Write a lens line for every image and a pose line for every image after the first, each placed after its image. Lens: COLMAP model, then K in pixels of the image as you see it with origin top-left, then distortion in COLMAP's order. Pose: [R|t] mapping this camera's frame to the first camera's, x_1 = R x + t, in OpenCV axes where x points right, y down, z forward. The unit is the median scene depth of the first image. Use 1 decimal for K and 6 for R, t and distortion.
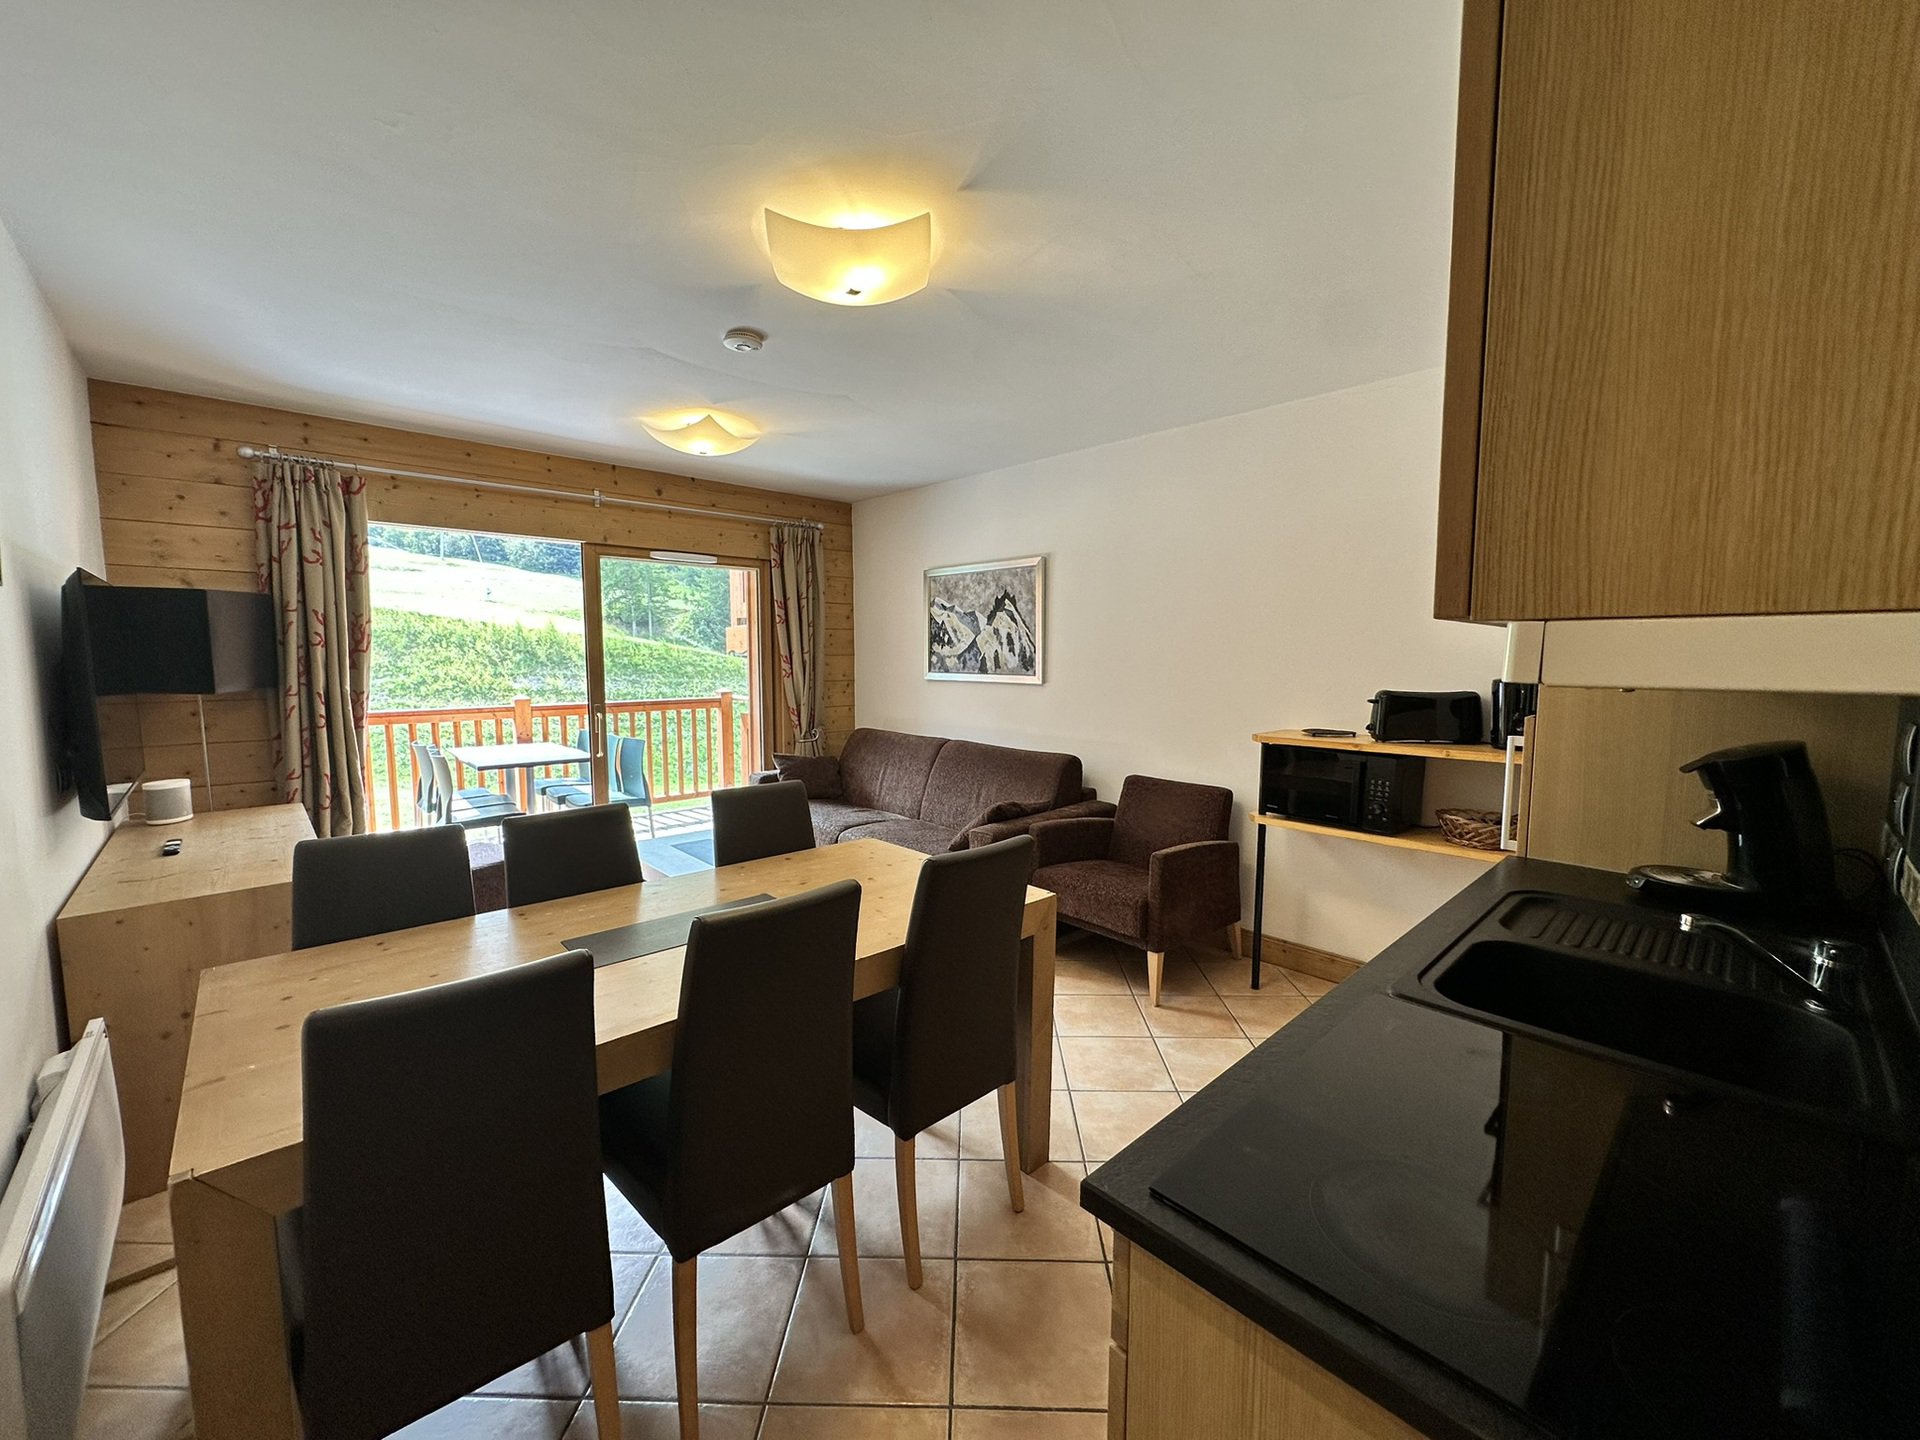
lens RADIAL K [[761.1, 0, 959.6], [0, 761.1, 720.2], [0, 0, 1]] dist [-0.002336, 0.000352]
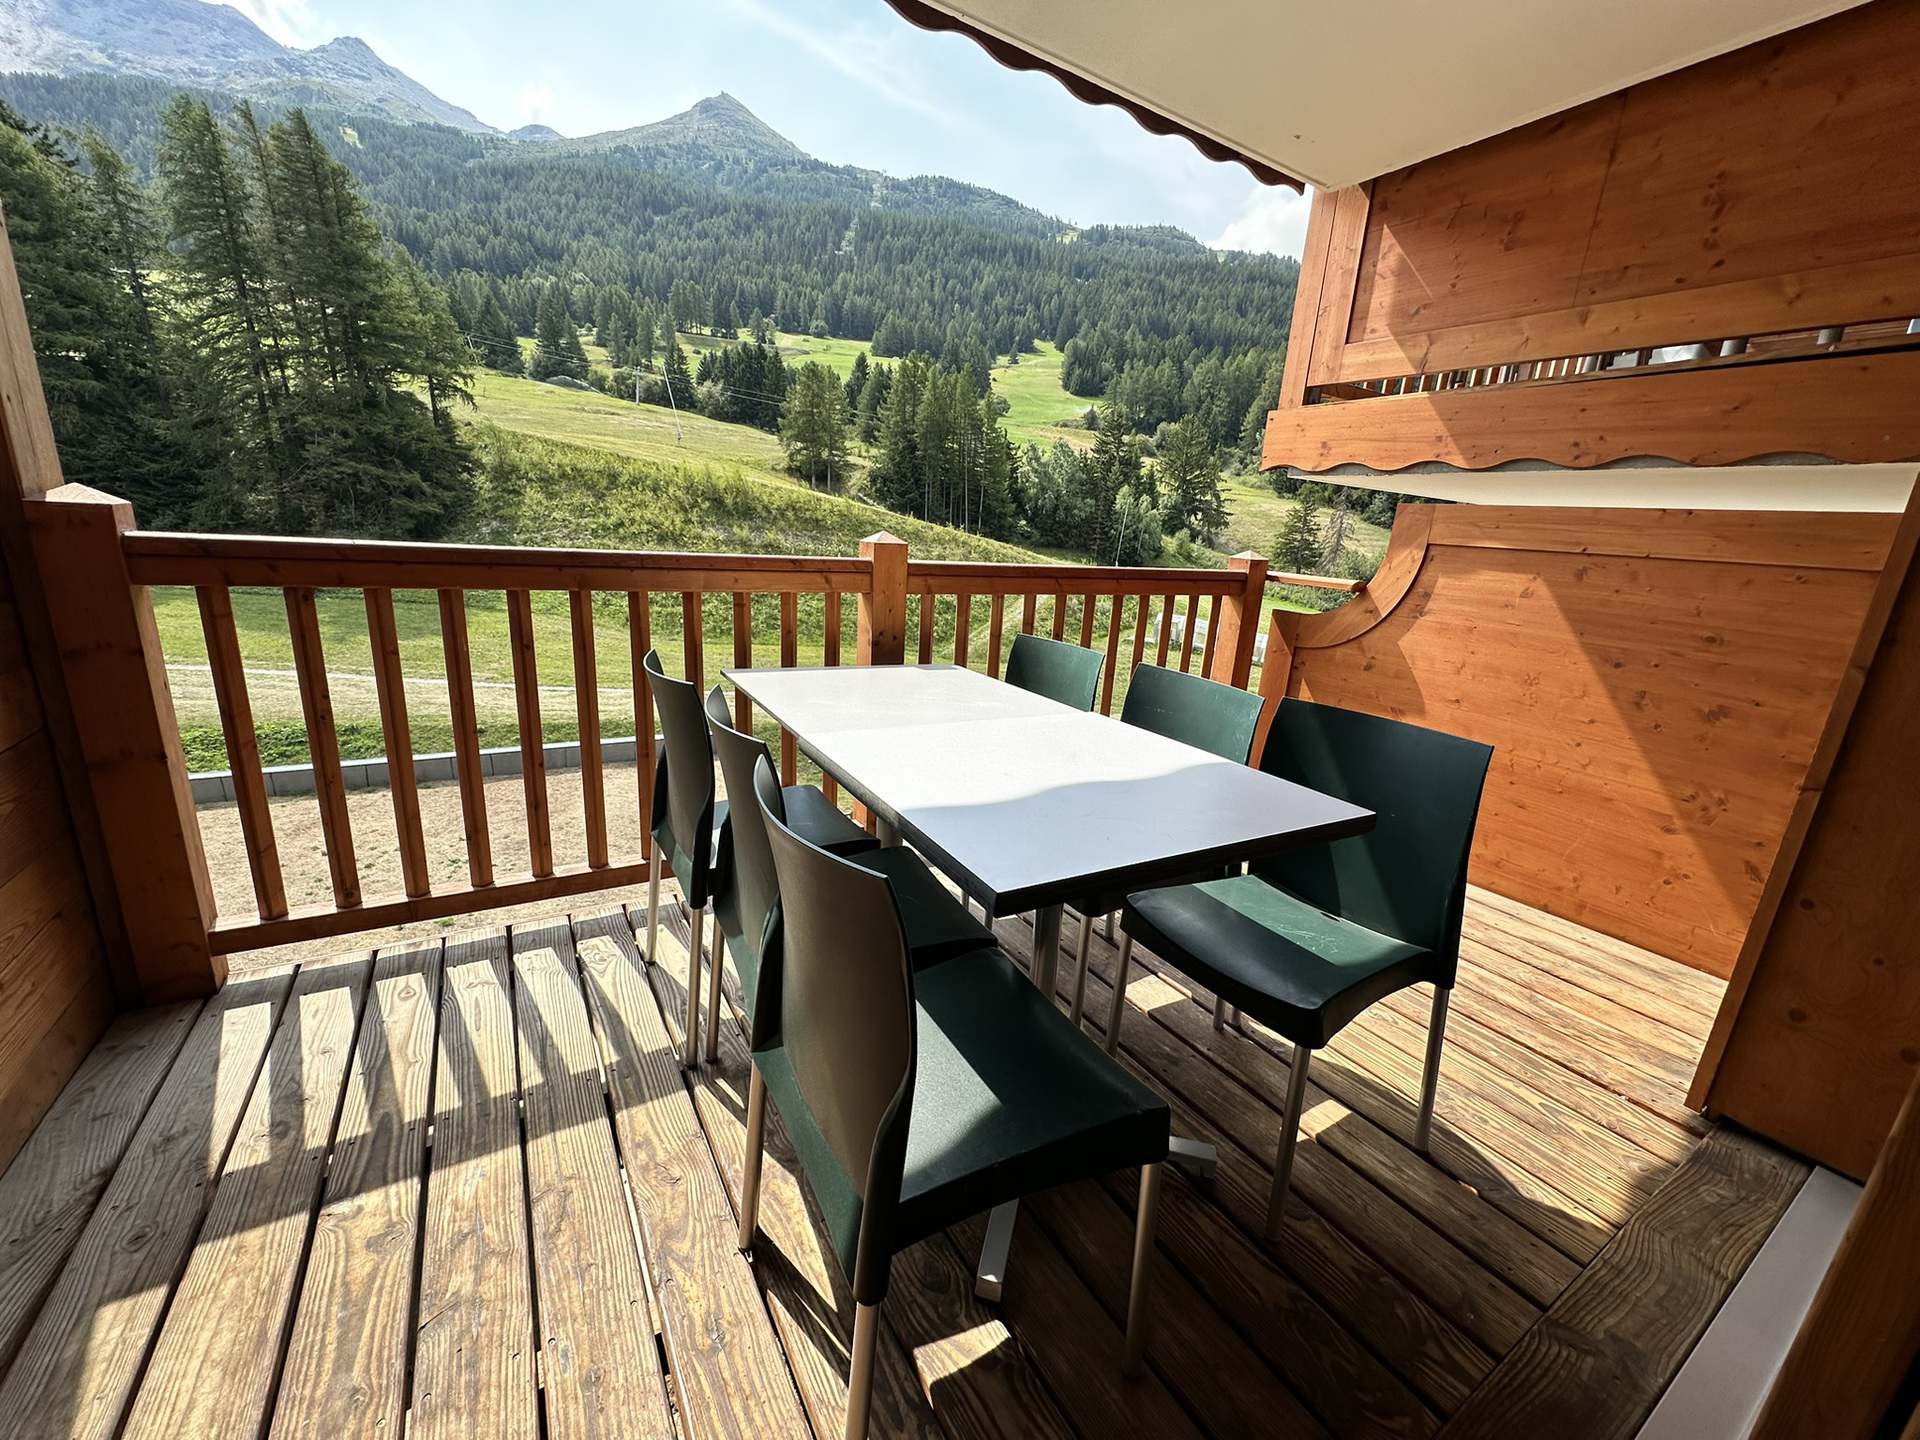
lens RADIAL K [[761.1, 0, 961.9], [0, 761.1, 719.0], [0, 0, 1]] dist [-0.002336, 0.000352]
pose [[0.977125, 0.111211, -0.181272, -0.040110], [-0.080734, 0.982543, 0.167604, -0.000733], [0.196747, -0.149136, 0.969046, 0.054787]]
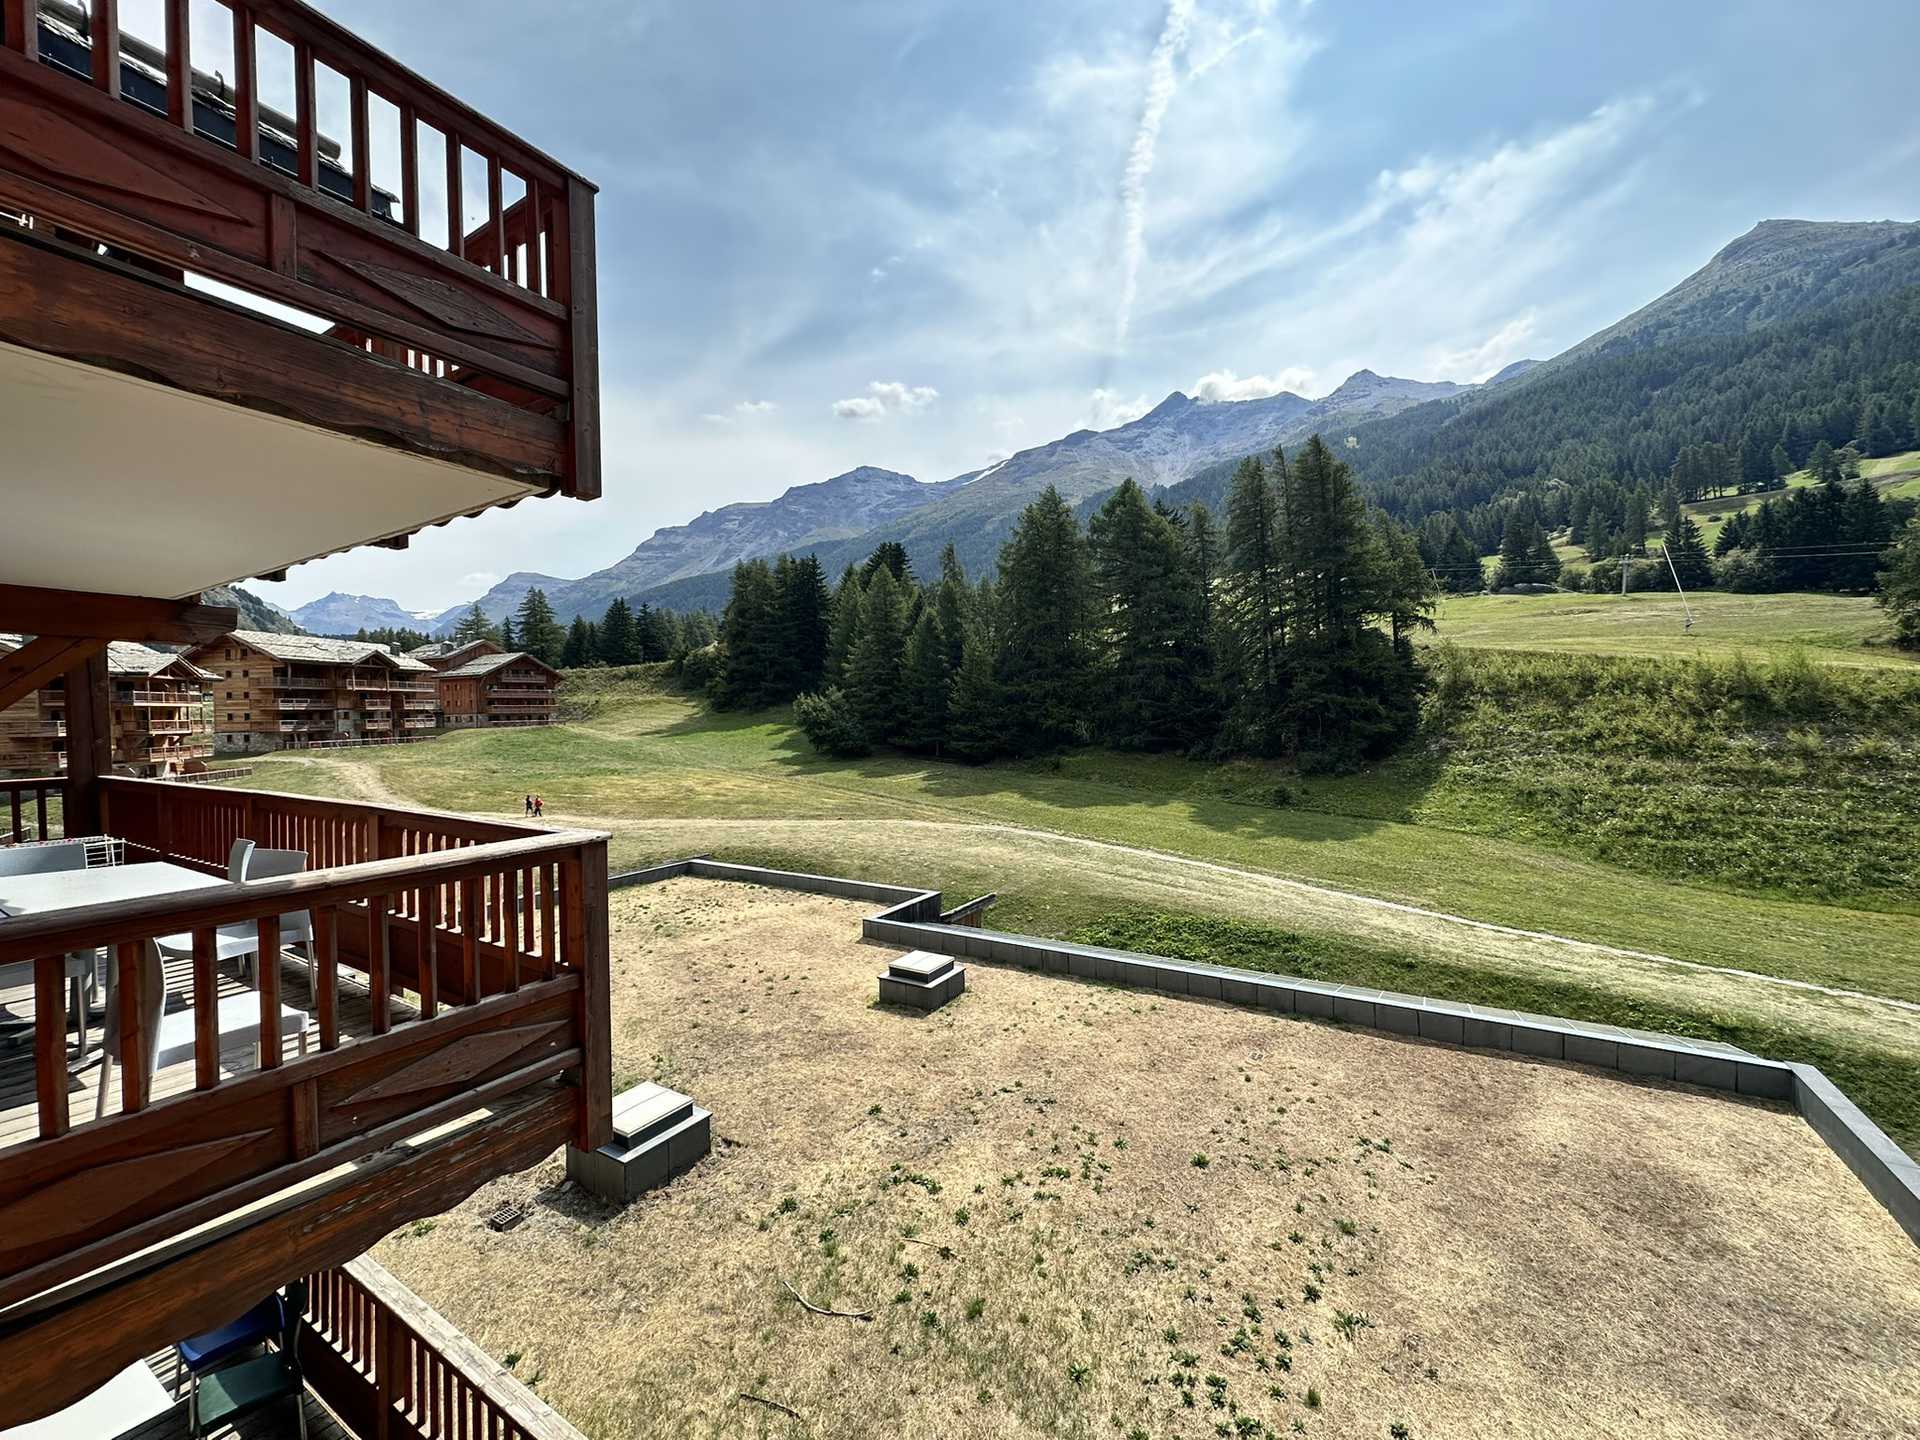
lens RADIAL K [[761.1, 0, 959.8], [0, 761.1, 722.3], [0, 0, 1]] dist [-0.002336, 0.000352]
pose [[0.260508, 0.006588, -0.965449, -0.063653], [-0.066071, 0.997754, -0.011020, -0.007345], [0.963208, 0.066659, 0.260358, 0.079978]]
